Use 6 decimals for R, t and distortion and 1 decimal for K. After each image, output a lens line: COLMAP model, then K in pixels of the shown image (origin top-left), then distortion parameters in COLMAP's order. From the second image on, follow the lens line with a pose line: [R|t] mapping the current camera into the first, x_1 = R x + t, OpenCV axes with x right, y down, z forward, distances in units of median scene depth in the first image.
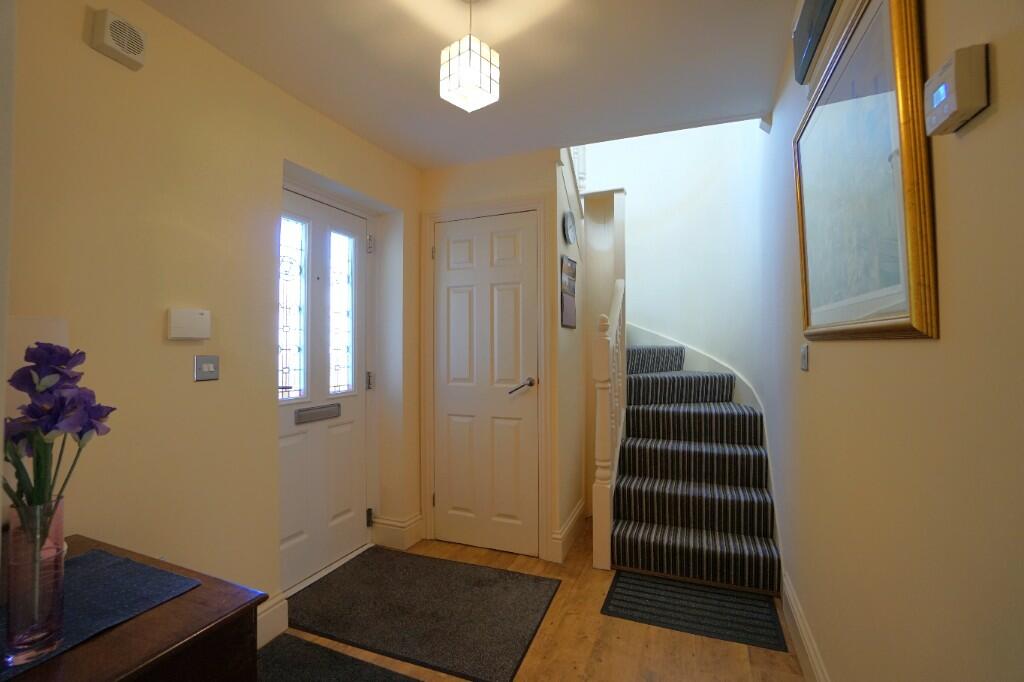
lens RADIAL K [[455.4, 0, 509.2], [0, 455.4, 337.4], [0, 0, 1]] dist [-0.062235, 0.018720]
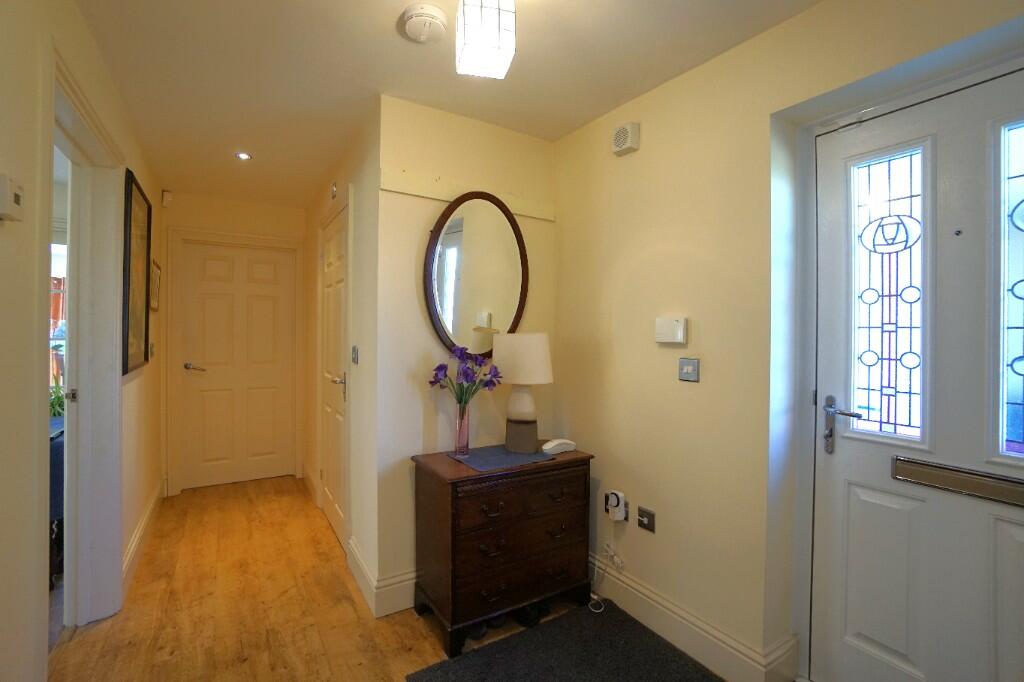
lens RADIAL K [[455.4, 0, 509.2], [0, 455.4, 337.4], [0, 0, 1]] dist [-0.062235, 0.018720]
pose [[-0.573063, -0.001542, -0.819510, 0.460660], [0.005351, 0.999970, -0.005623, -0.005610], [0.819494, -0.007607, -0.573037, 1.238137]]
